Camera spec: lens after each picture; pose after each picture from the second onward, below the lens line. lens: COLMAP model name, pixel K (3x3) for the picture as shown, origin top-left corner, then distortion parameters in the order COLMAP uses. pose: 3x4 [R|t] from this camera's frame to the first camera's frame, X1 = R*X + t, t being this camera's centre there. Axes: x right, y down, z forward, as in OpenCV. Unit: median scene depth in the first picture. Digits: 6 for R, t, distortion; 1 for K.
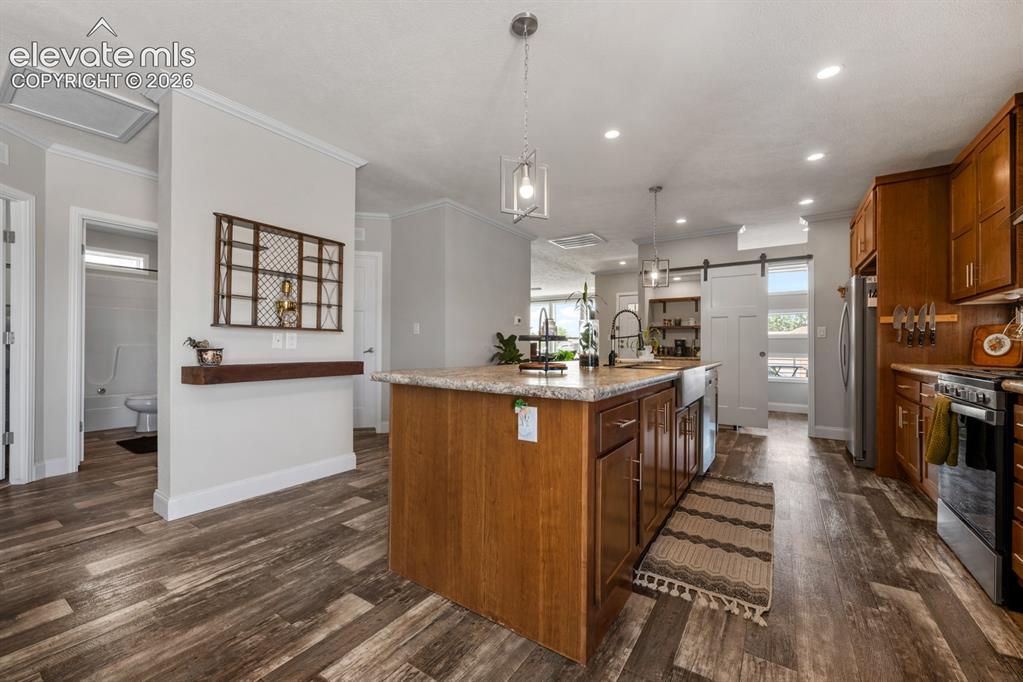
lens RADIAL K [[407.9, 0, 510.1], [0, 407.9, 344.4], [0, 0, 1]] dist [0.000362, -0.001231]
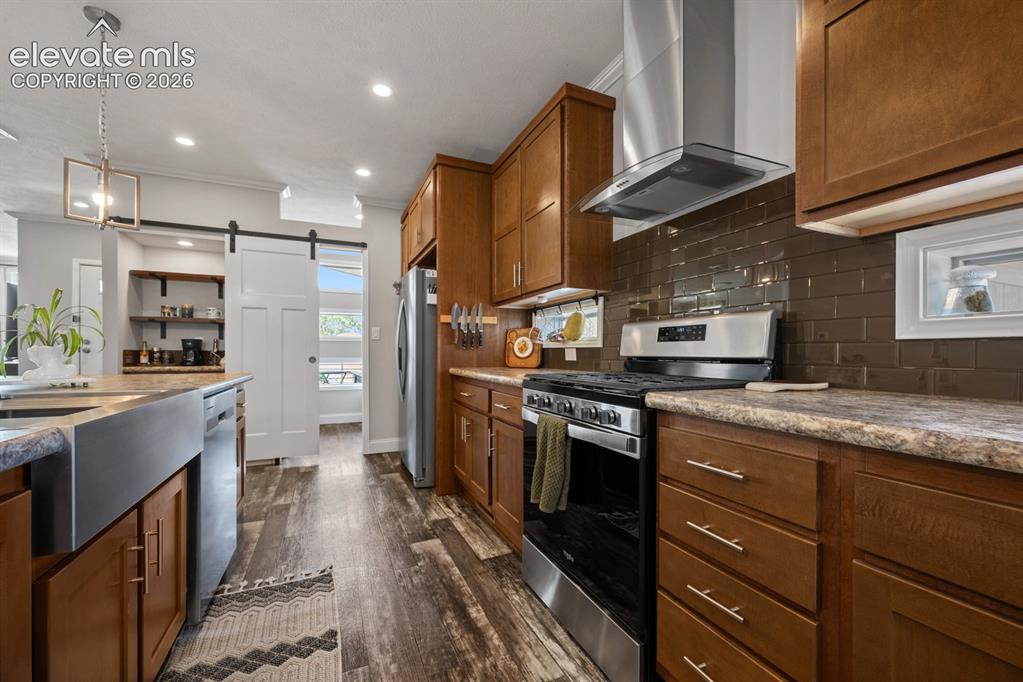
lens RADIAL K [[407.9, 0, 508.7], [0, 407.9, 355.1], [0, 0, 1]] dist [0.000362, -0.001231]
pose [[0.533291, -0.009587, 0.845878, 0.223314], [-0.001898, 0.999920, 0.012529, 0.006478], [-0.845930, -0.008288, 0.533230, 0.374832]]
